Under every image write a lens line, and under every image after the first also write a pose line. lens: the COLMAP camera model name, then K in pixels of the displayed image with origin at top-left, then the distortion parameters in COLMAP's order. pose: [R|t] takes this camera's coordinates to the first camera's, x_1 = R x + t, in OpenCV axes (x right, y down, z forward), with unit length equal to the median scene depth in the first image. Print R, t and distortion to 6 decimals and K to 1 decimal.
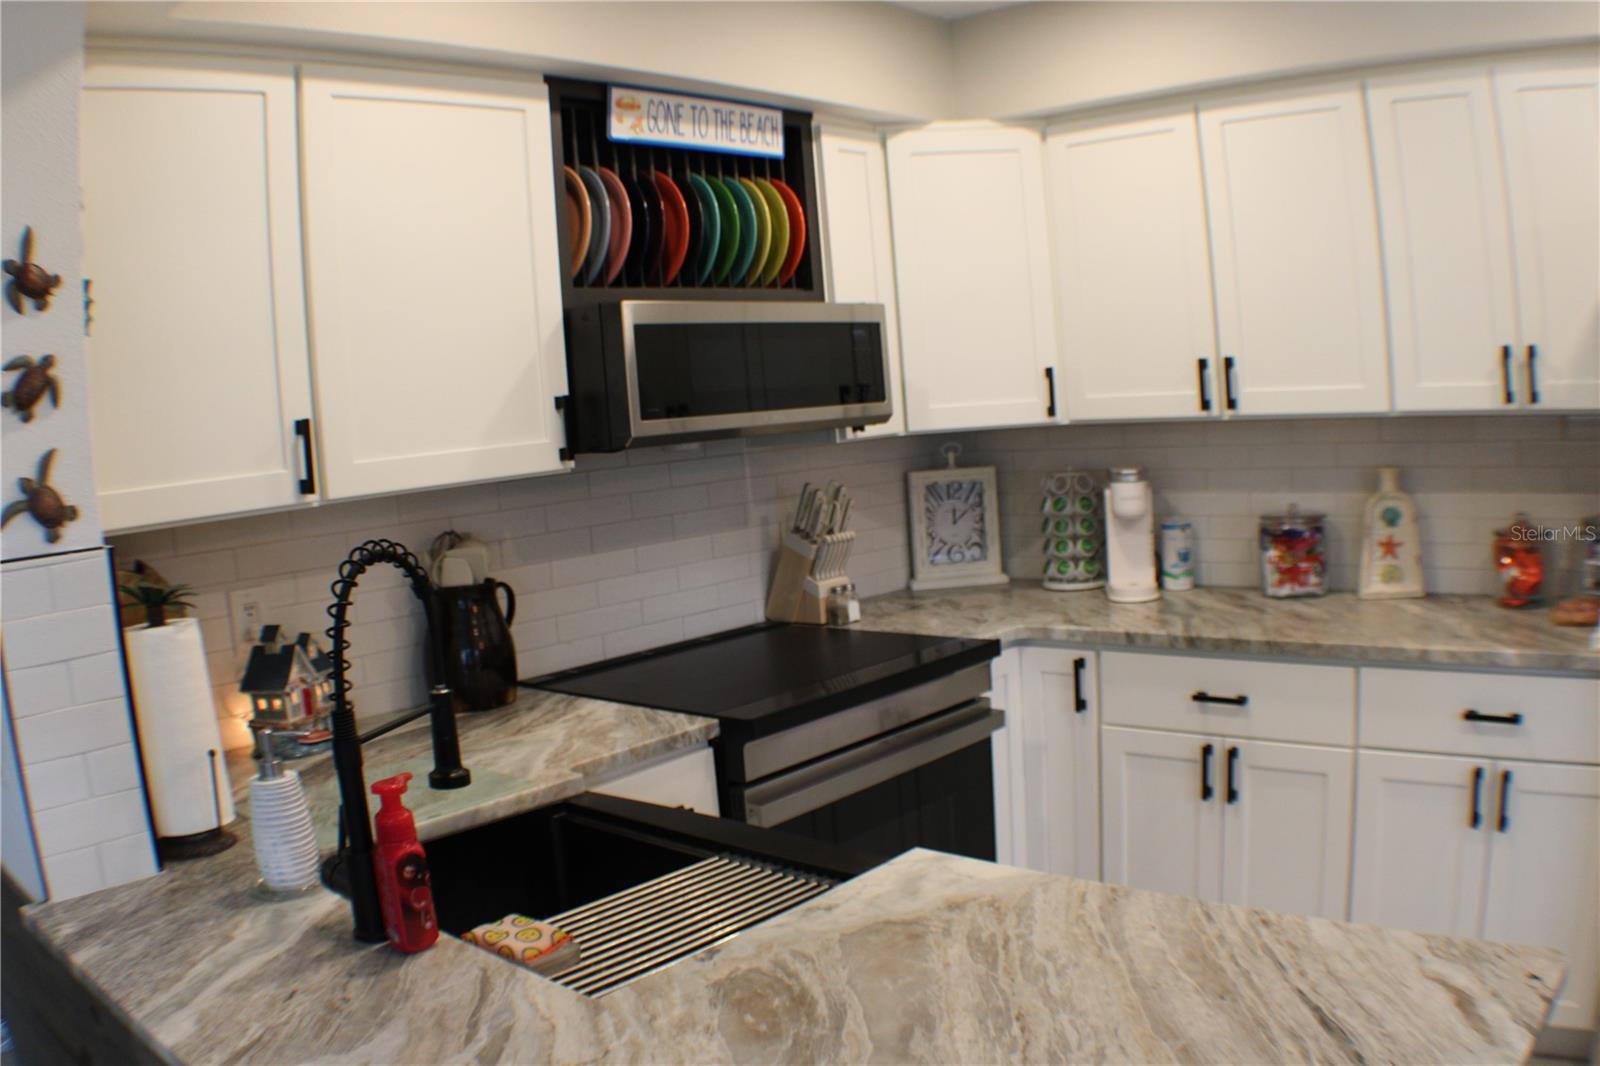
lens RADIAL K [[1327.0, 0, 784.7], [0, 1327.0, 539.5], [0, 0, 1]] dist [-0.326312, 0.092436]
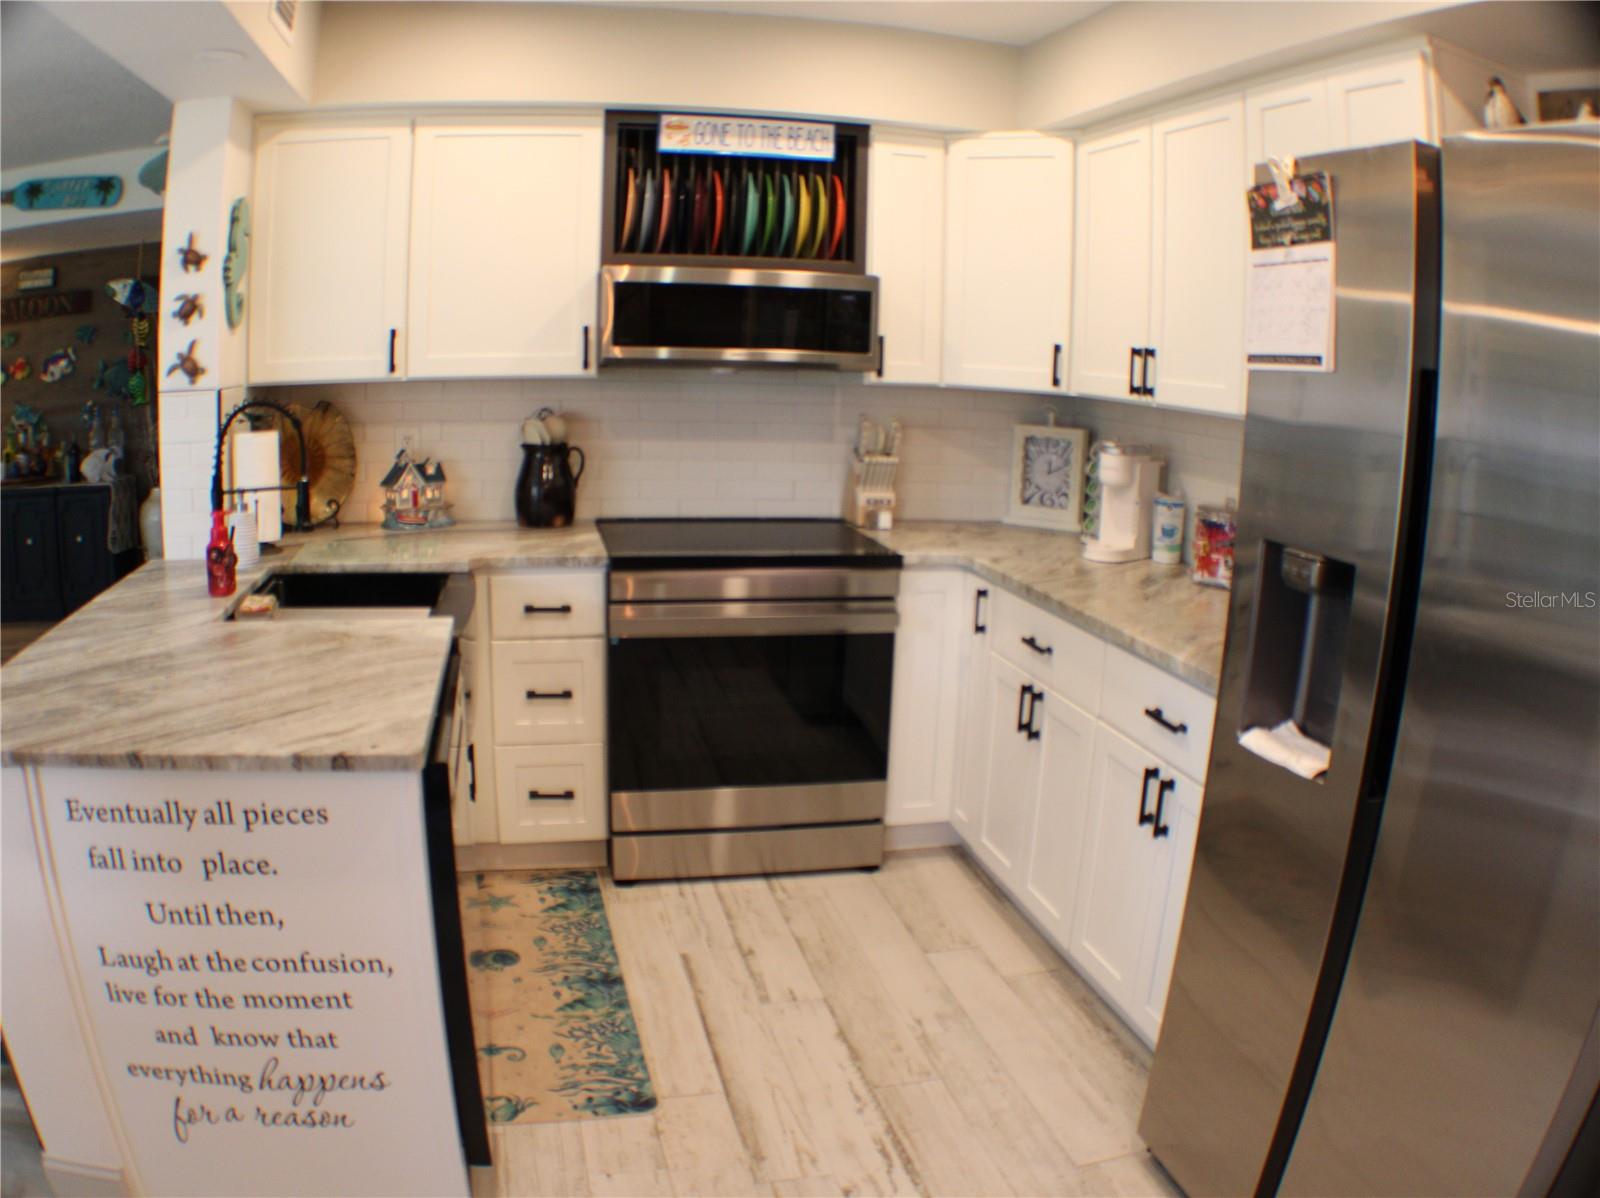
lens RADIAL K [[1182.2, 0, 770.5], [0, 1182.2, 599.7], [0, 0, 1]] dist [-0.287619, 0.005281]
pose [[0.805849, 0.215904, -0.551355, 0.743436], [-0.148749, 0.975108, 0.164432, -0.050424], [0.573133, -0.050494, 0.817905, 0.023867]]
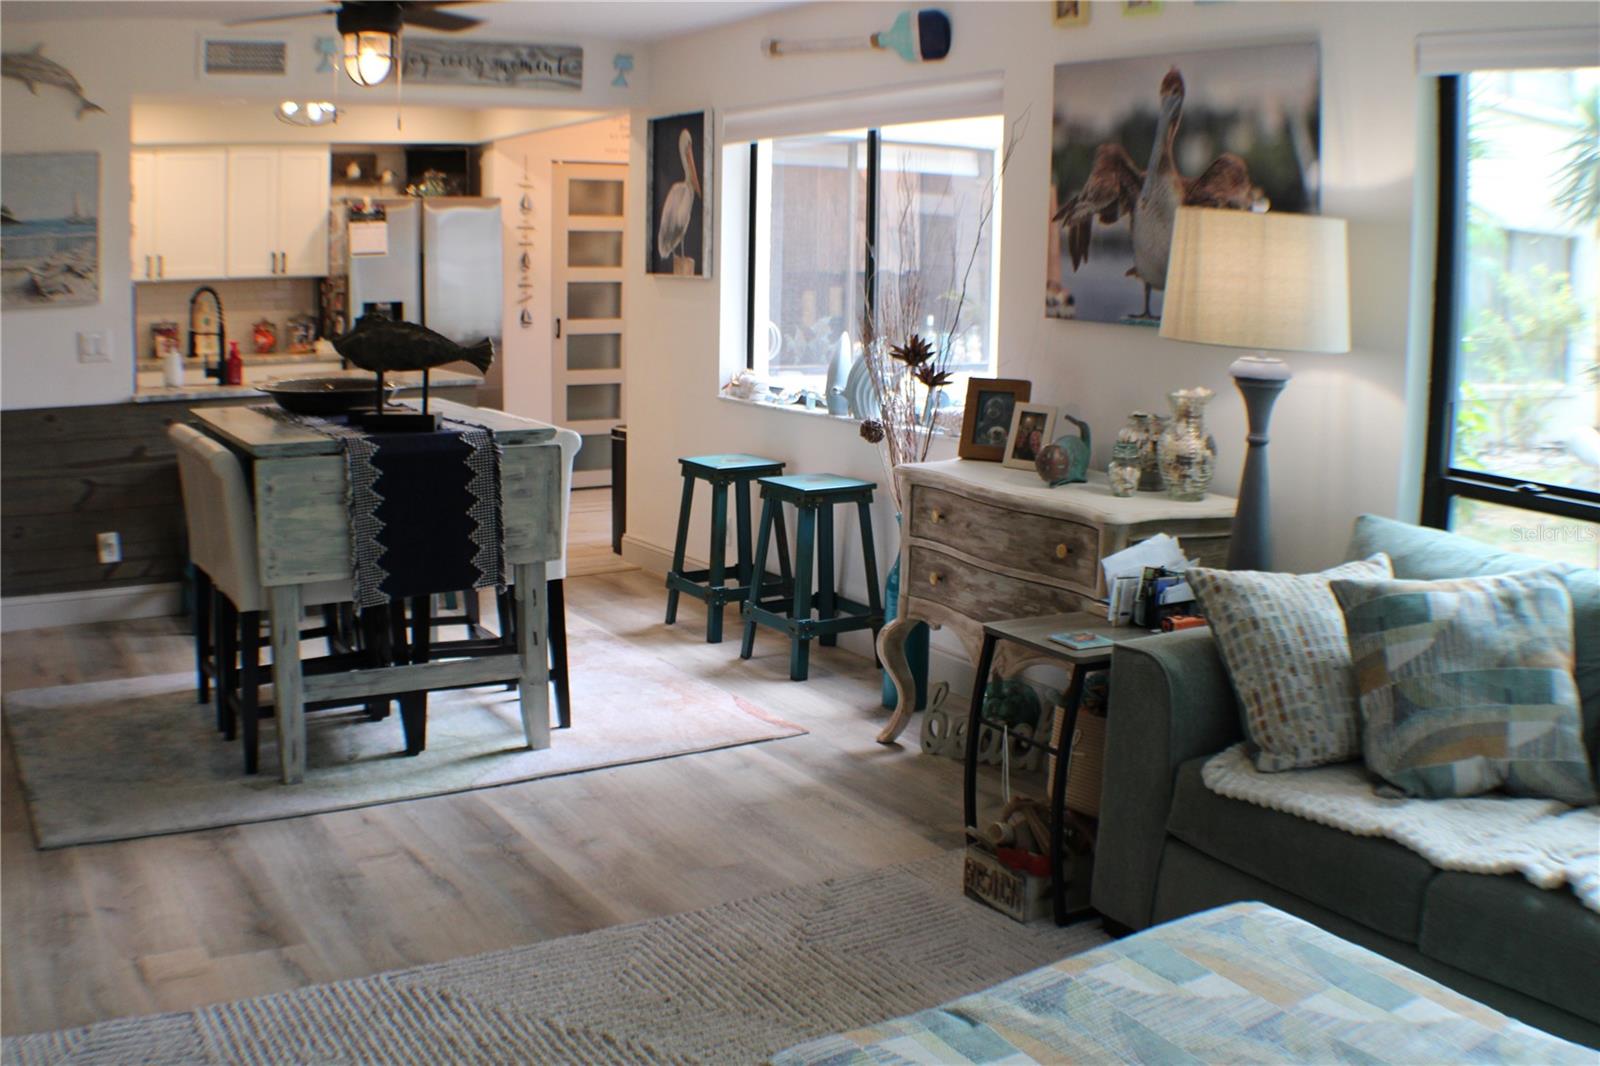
lens RADIAL K [[1537.7, 0, 800.0], [0, 1537.7, 533.0], [0, 0, 1]] dist [-0.325544, 0.097546]
pose [[0.263868, -0.088674, 0.960474, -2.251309], [0.066394, 0.995073, 0.073628, 0.298968], [-0.962271, 0.044341, 0.268455, -1.007404]]
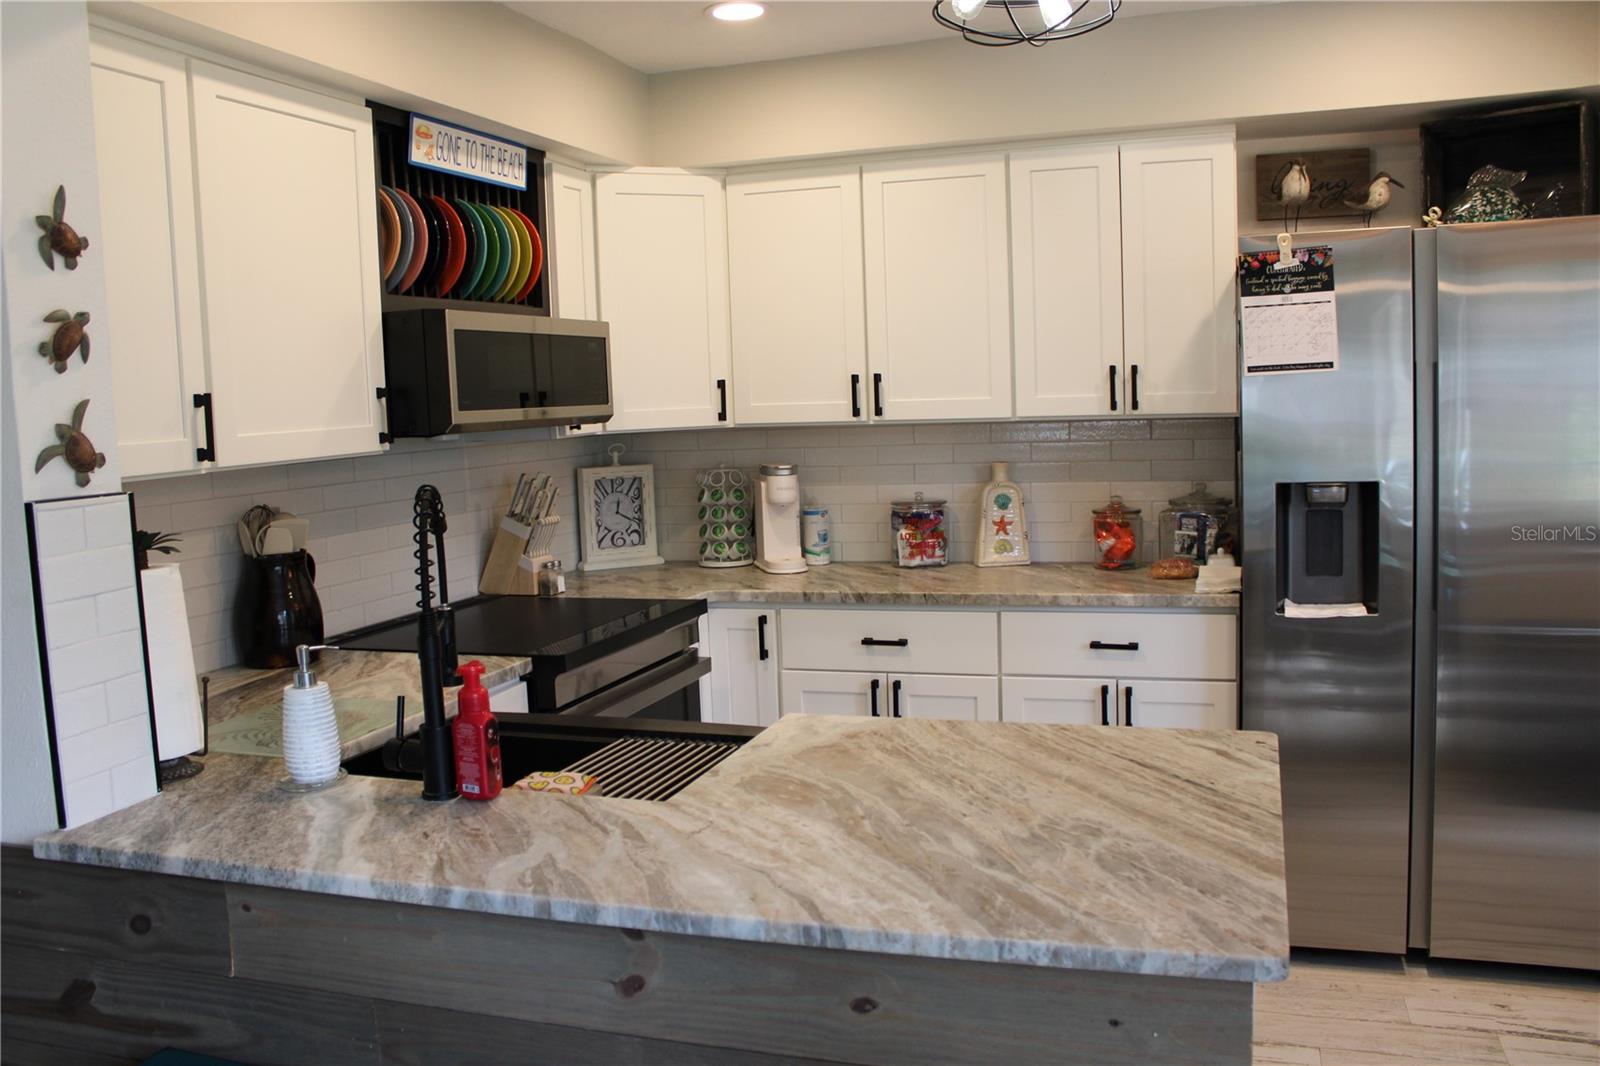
lens RADIAL K [[1344.4, 0, 800.0], [0, 1344.4, 533.0], [0, 0, 1]] dist [-0.180947, 0.141600]
pose [[0.914797, -0.002488, 0.403907, -0.286290], [0.012091, 0.999702, -0.021227, 0.045634], [-0.403734, 0.024301, 0.914554, -0.200365]]
